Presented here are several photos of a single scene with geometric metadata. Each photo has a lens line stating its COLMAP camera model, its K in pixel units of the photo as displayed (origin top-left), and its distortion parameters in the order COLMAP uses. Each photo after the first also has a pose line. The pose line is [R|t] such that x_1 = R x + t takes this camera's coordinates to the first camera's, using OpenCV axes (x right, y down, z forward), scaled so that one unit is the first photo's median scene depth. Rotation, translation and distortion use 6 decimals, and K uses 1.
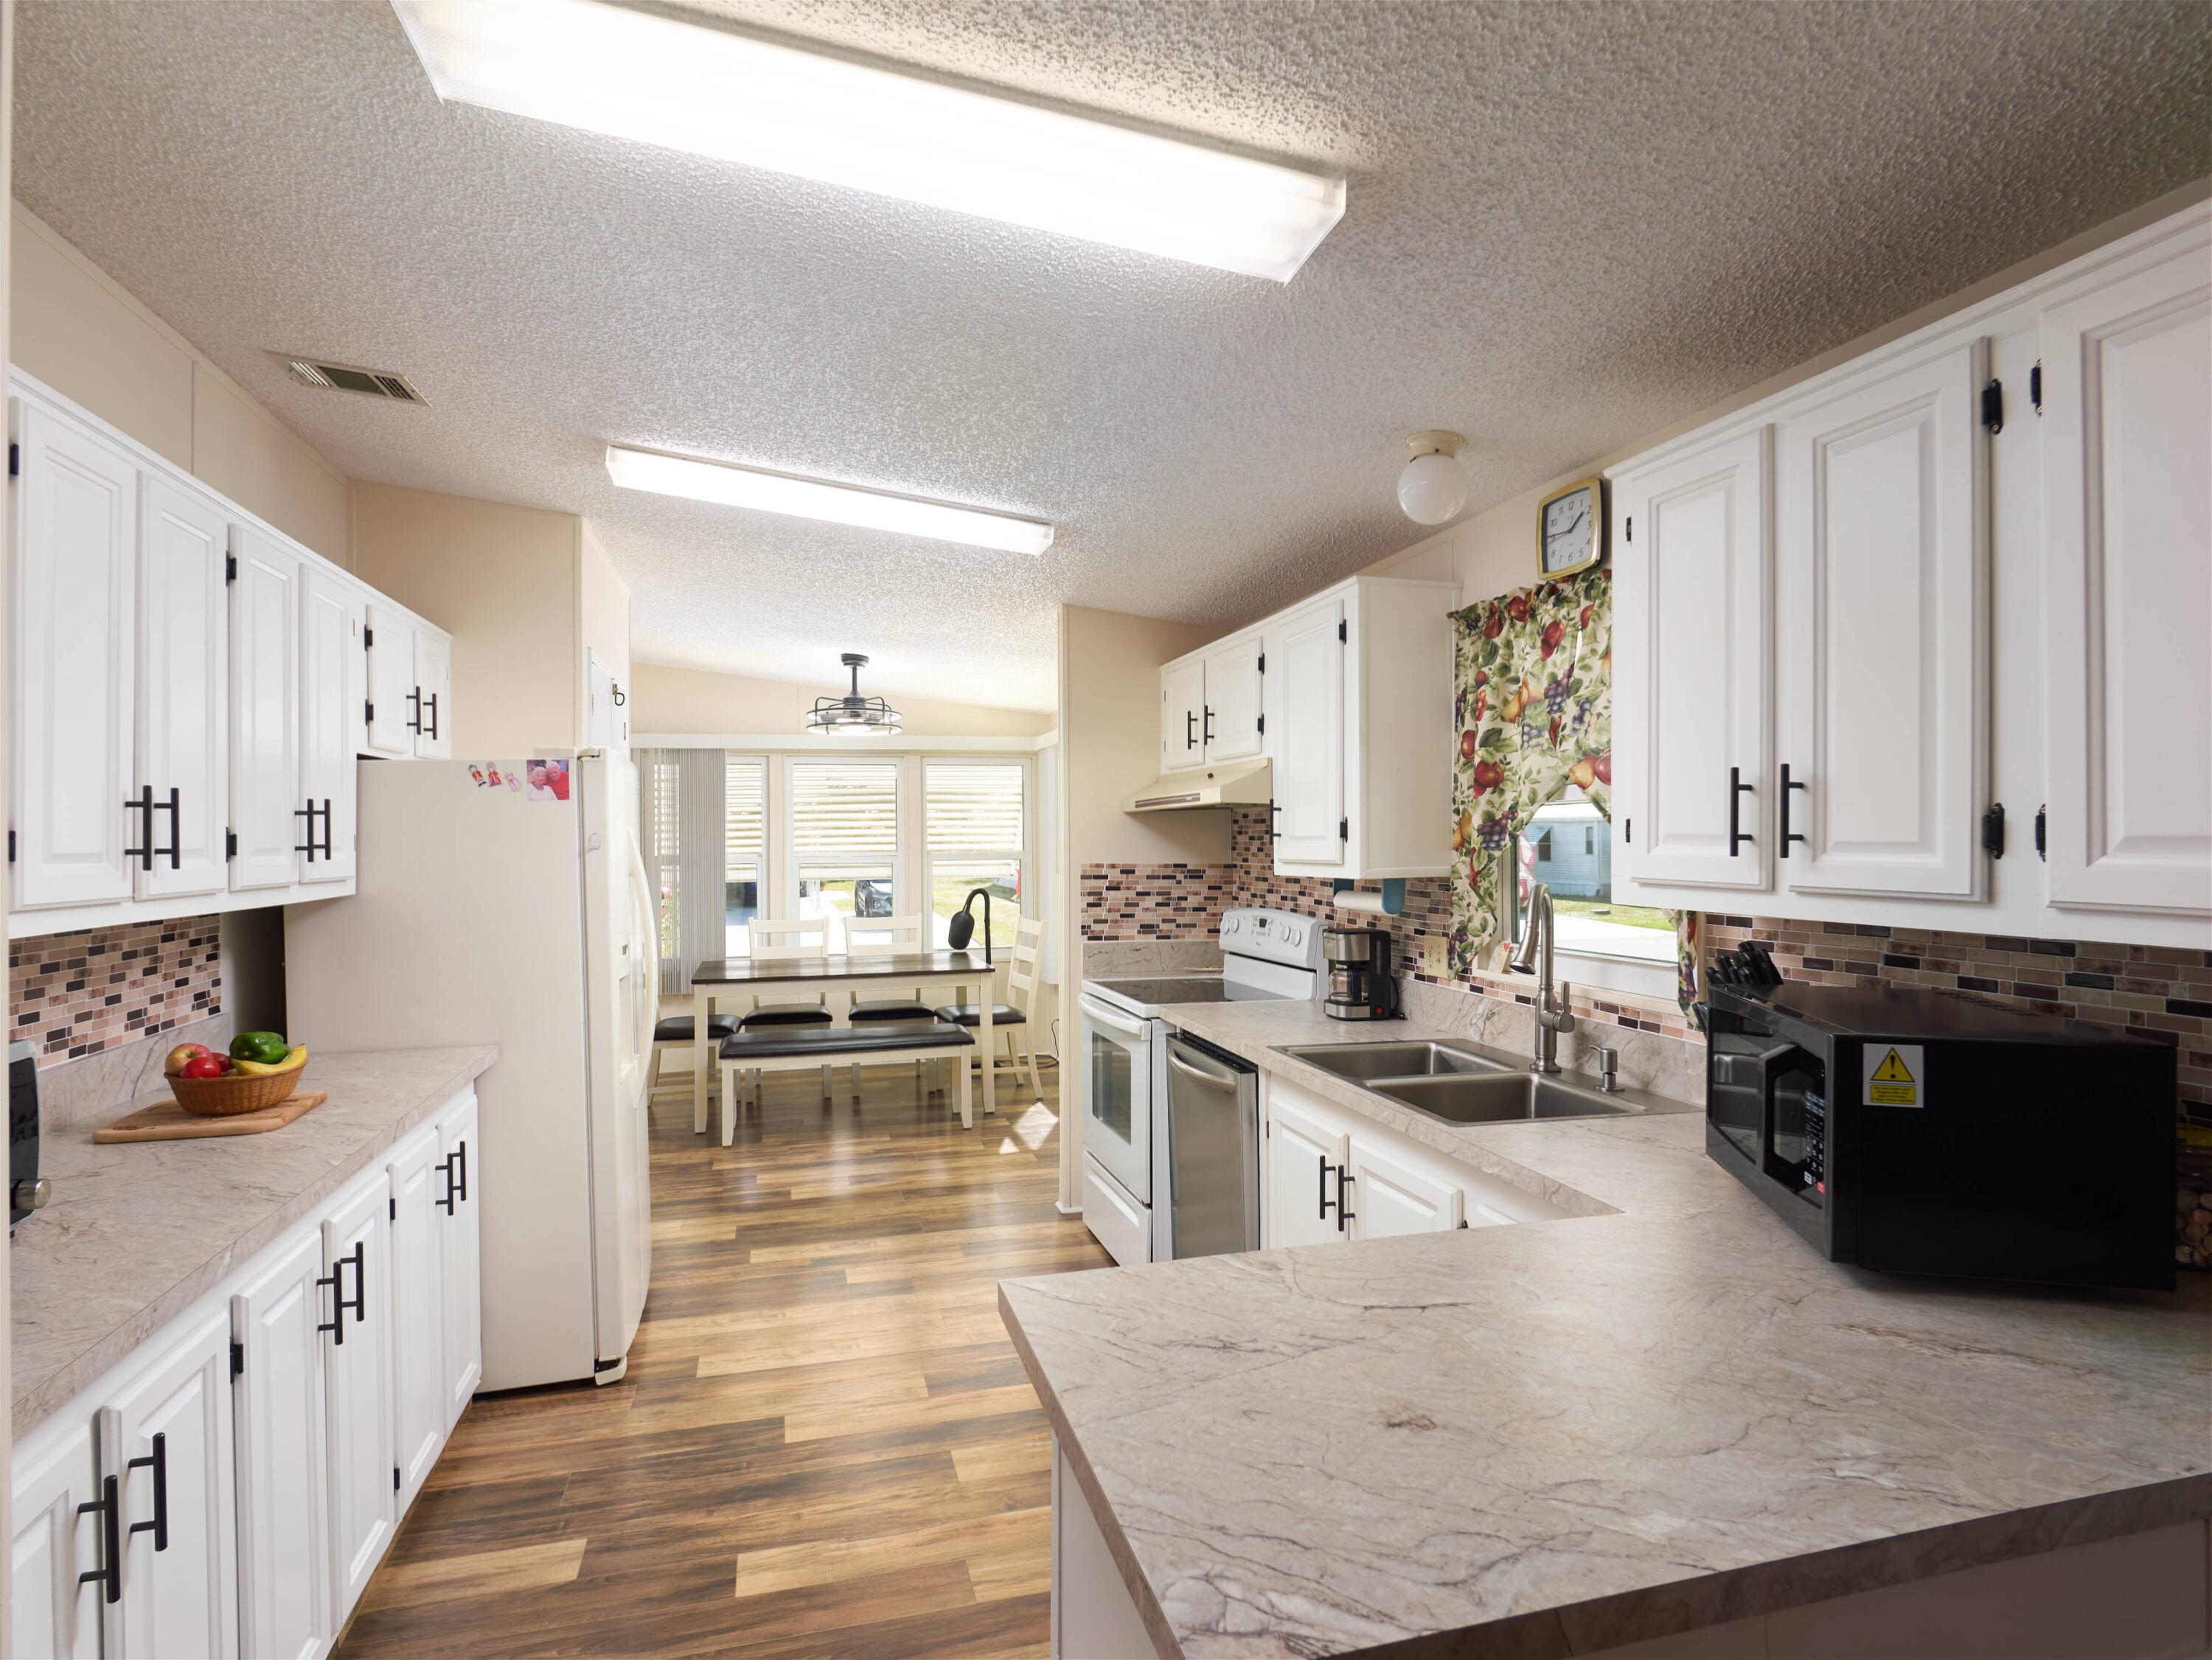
lens RADIAL K [[1151.5, 0, 1103.8], [0, 1151.5, 842.4], [0, 0, 1]] dist [-0.009499, -0.000320]
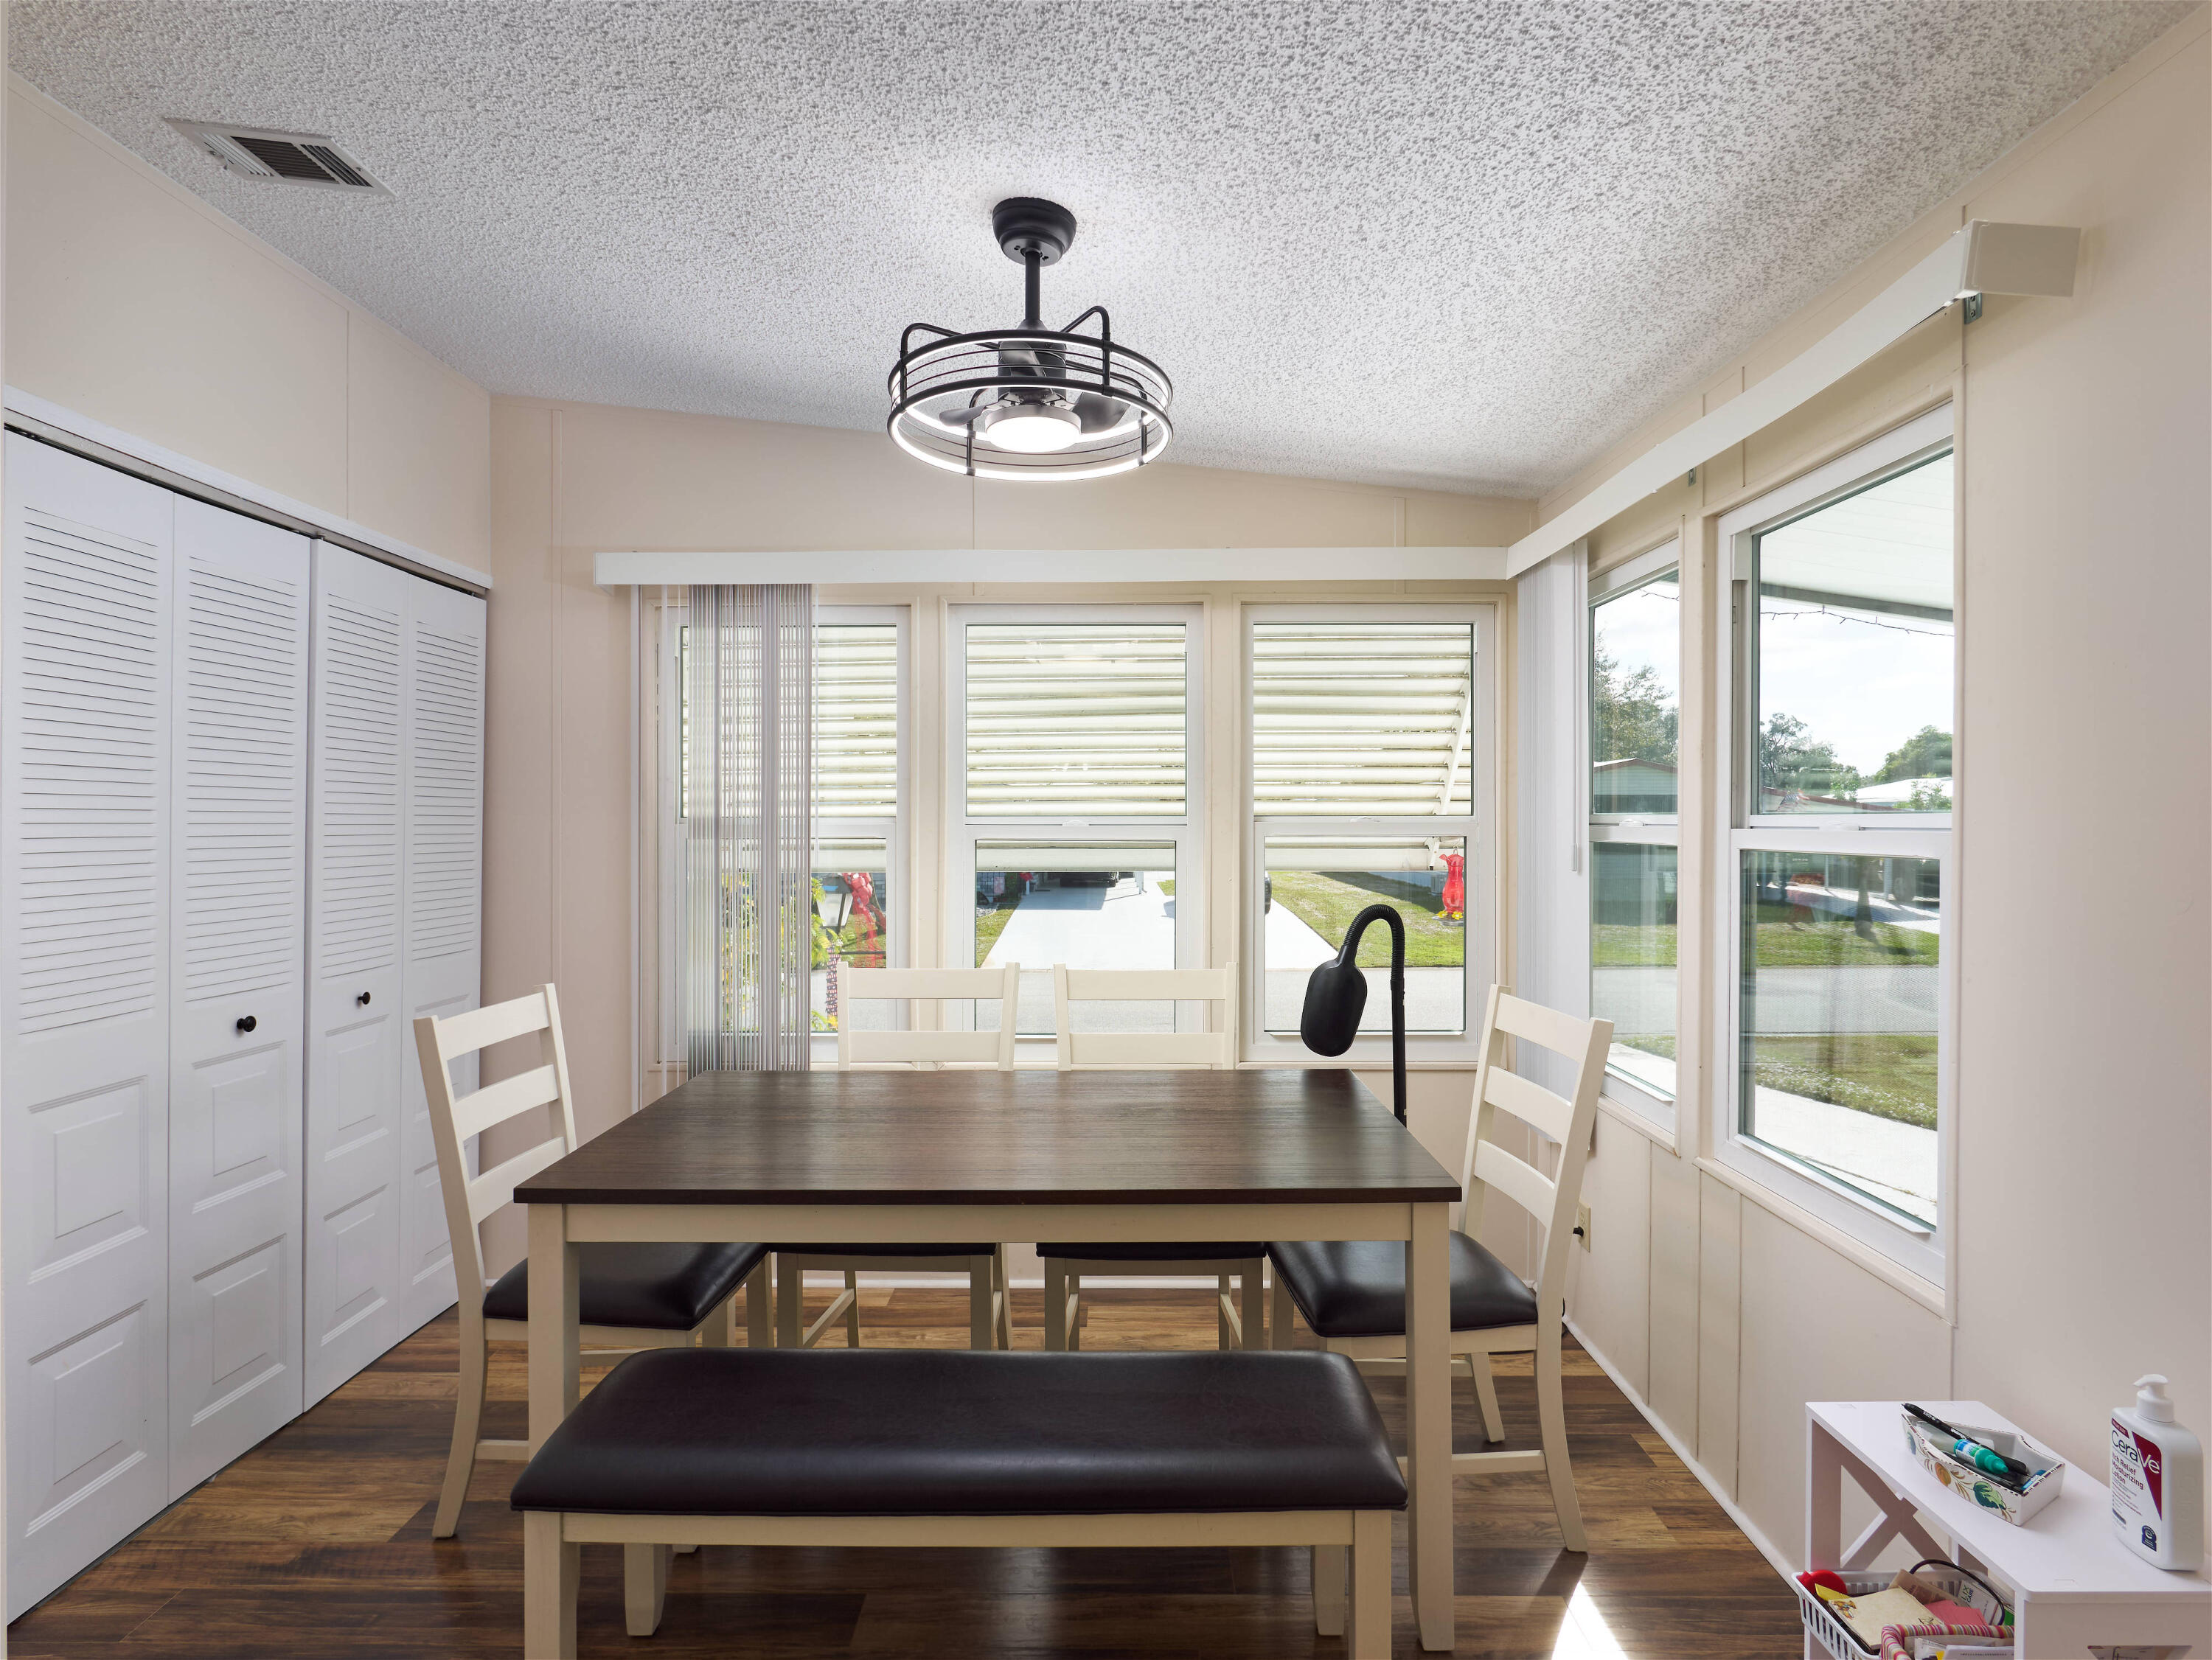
lens RADIAL K [[1151.5, 0, 1110.2], [0, 1151.5, 837.5], [0, 0, 1]] dist [-0.009499, -0.000320]
pose [[0.958353, 0.010065, -0.285410, -0.085053], [-0.011129, 0.999936, -0.002106, 0.019925], [0.285370, 0.005195, 0.958403, 0.603275]]
